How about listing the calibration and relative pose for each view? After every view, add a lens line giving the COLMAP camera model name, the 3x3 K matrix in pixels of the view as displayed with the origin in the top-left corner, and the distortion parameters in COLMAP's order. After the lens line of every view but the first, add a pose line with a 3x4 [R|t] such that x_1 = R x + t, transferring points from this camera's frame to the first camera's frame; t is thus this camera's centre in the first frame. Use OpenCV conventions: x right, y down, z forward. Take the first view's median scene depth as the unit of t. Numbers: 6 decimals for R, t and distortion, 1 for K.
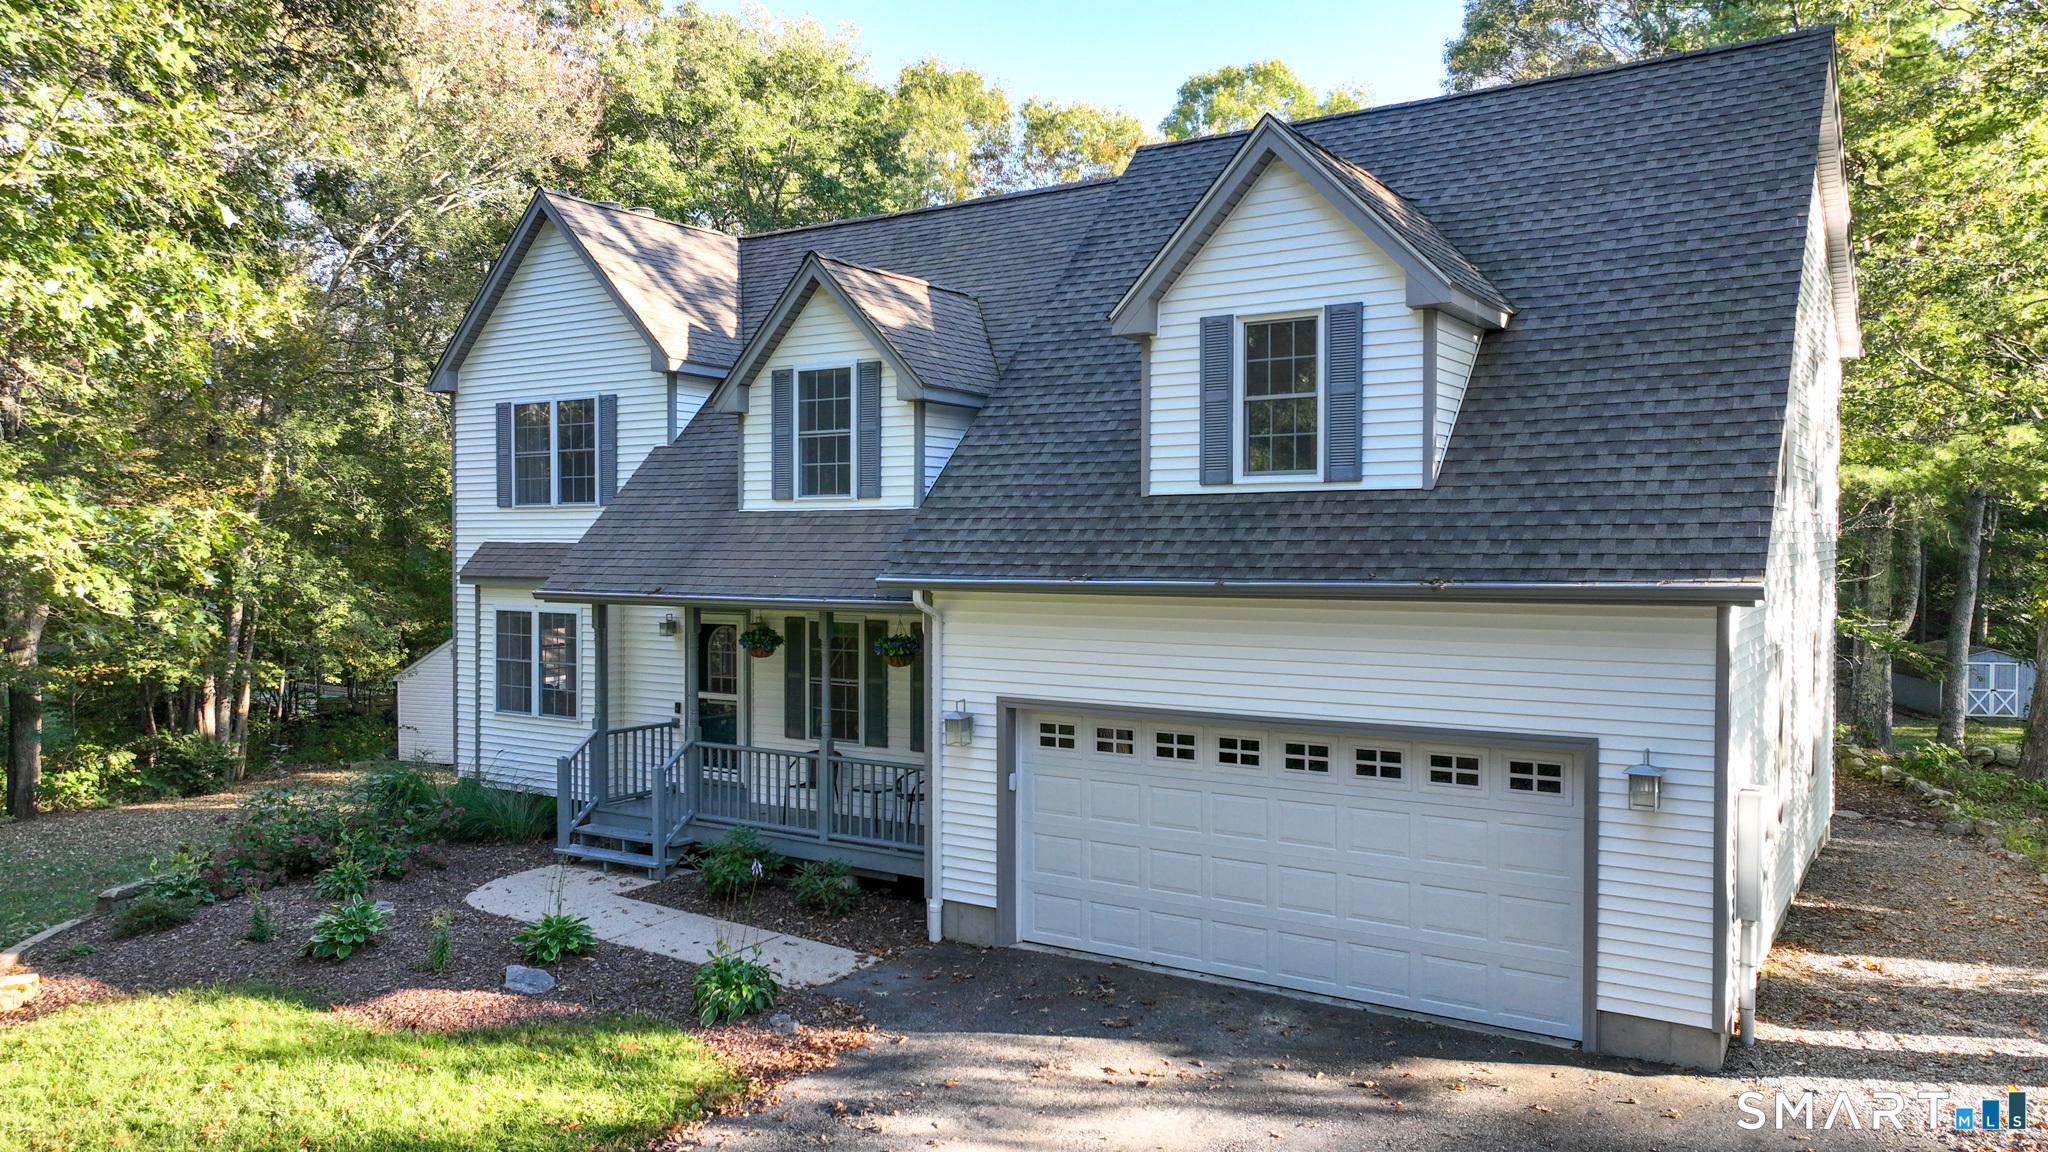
lens RADIAL K [[1436.1, 0, 1024.0], [0, 1436.1, 576.0], [0, 0, 1]] dist [0.001566, -0.002215]
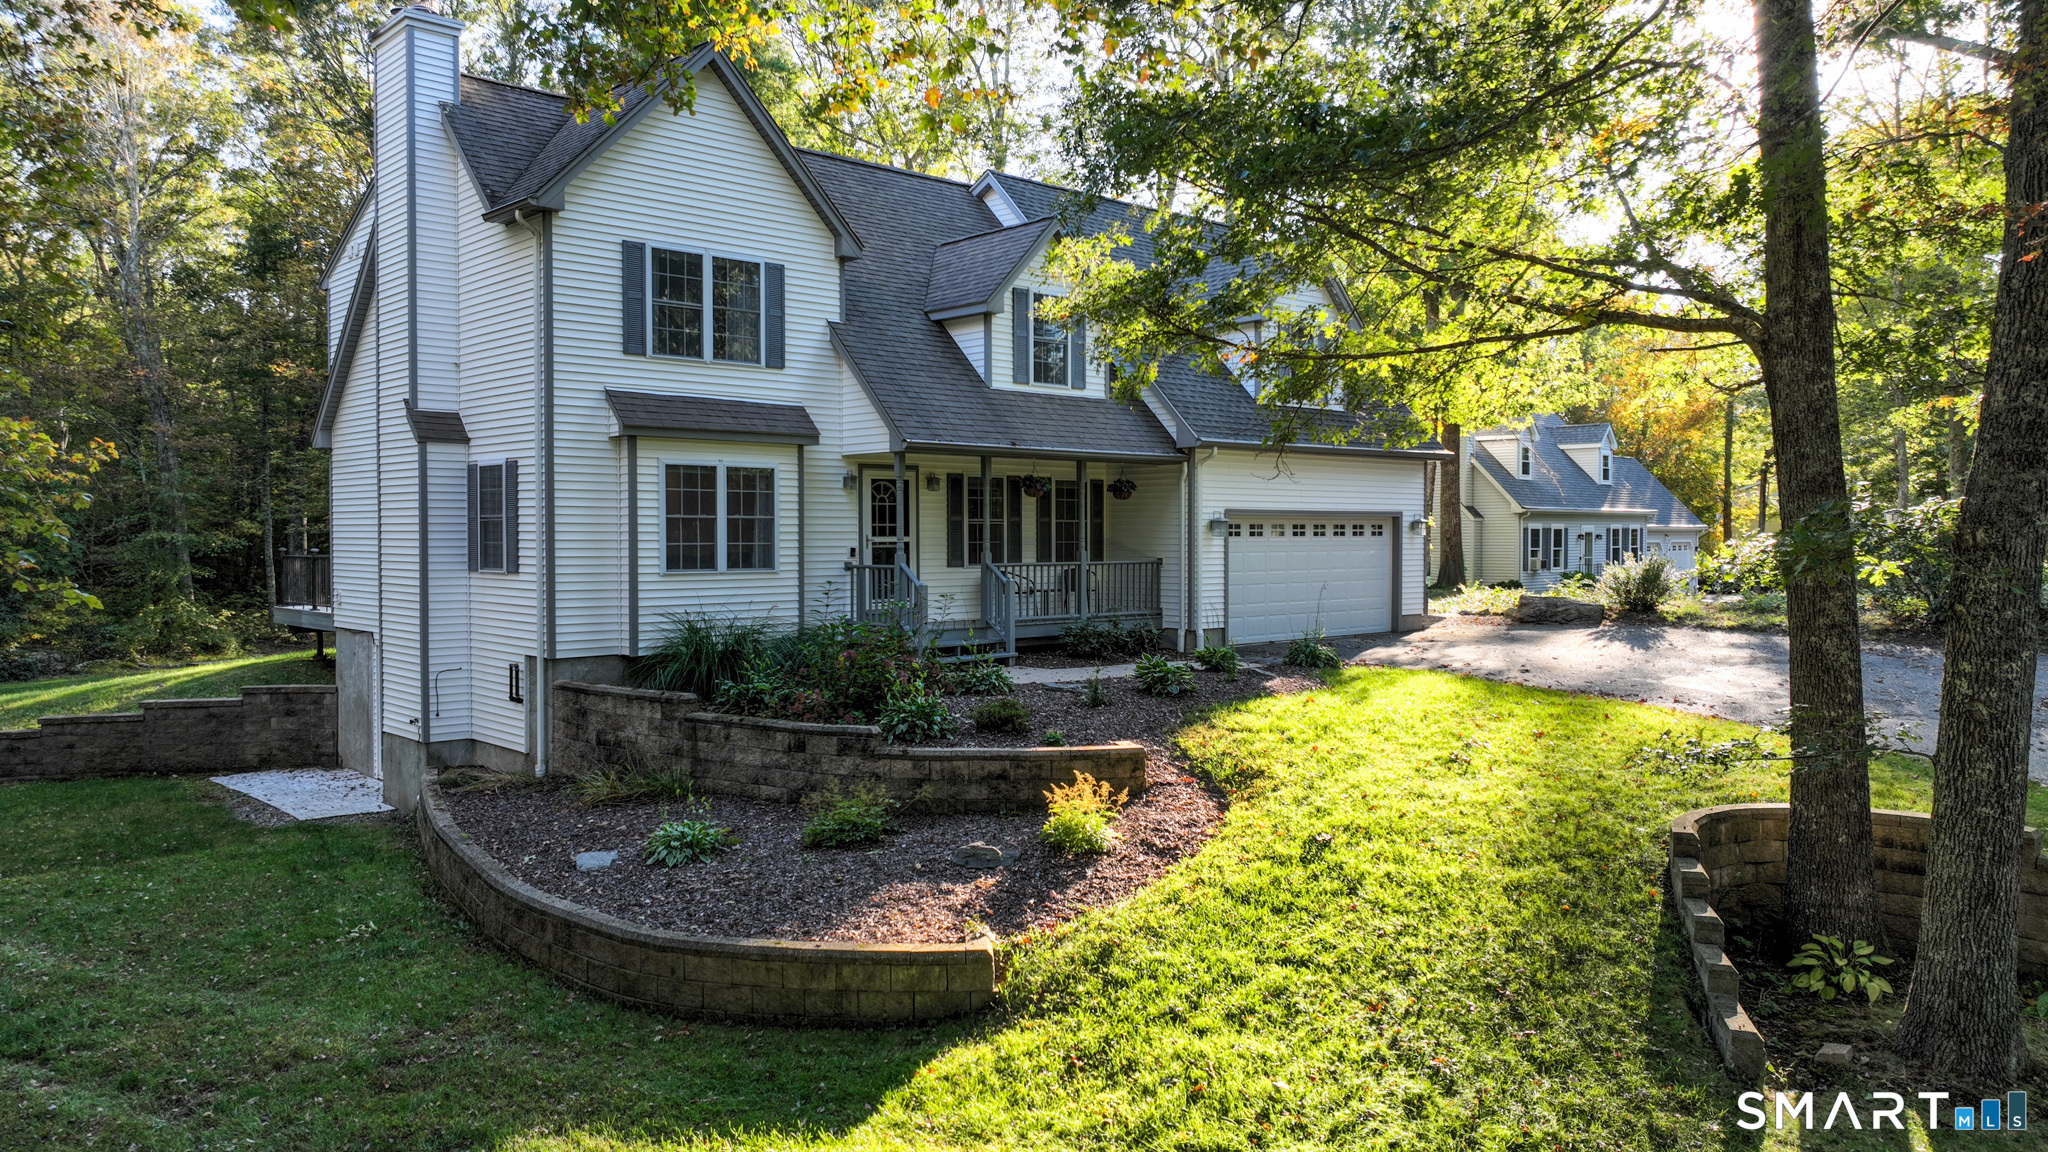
lens RADIAL K [[1436.1, 0, 1024.0], [0, 1436.1, 576.0], [0, 0, 1]] dist [0.001566, -0.002215]
pose [[0.244094, -0.029184, 0.969312, -1.802194], [0.023626, 0.999429, 0.024141, 0.117228], [-0.969464, 0.017009, 0.244644, 0.798169]]
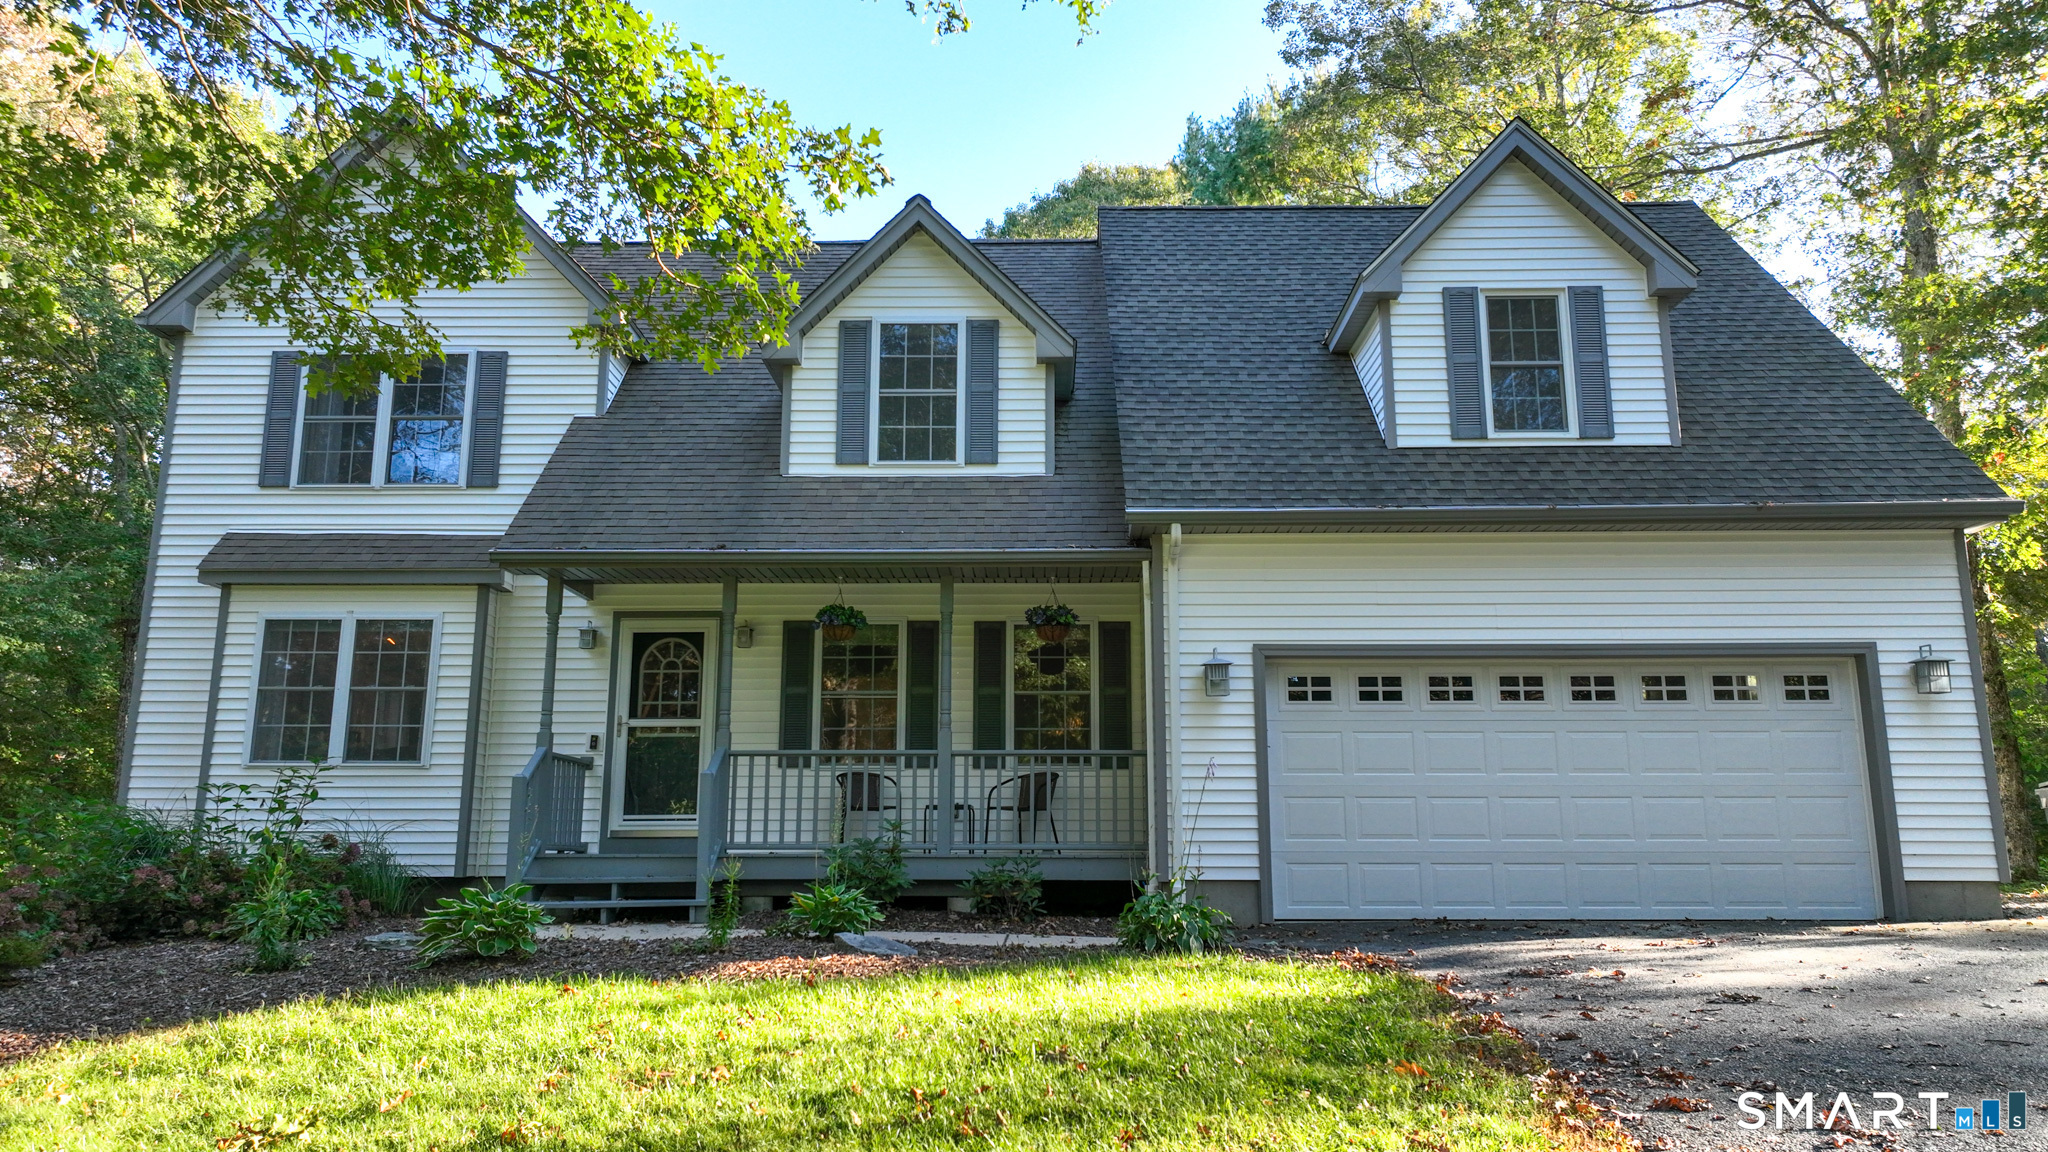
lens RADIAL K [[1436.1, 0, 1024.0], [0, 1436.1, 576.0], [0, 0, 1]] dist [0.001566, -0.002215]
pose [[0.843610, 0.104738, 0.526642, -0.628738], [0.012483, 0.976701, -0.214242, 0.234800], [-0.536811, 0.187311, 0.822648, 0.307582]]
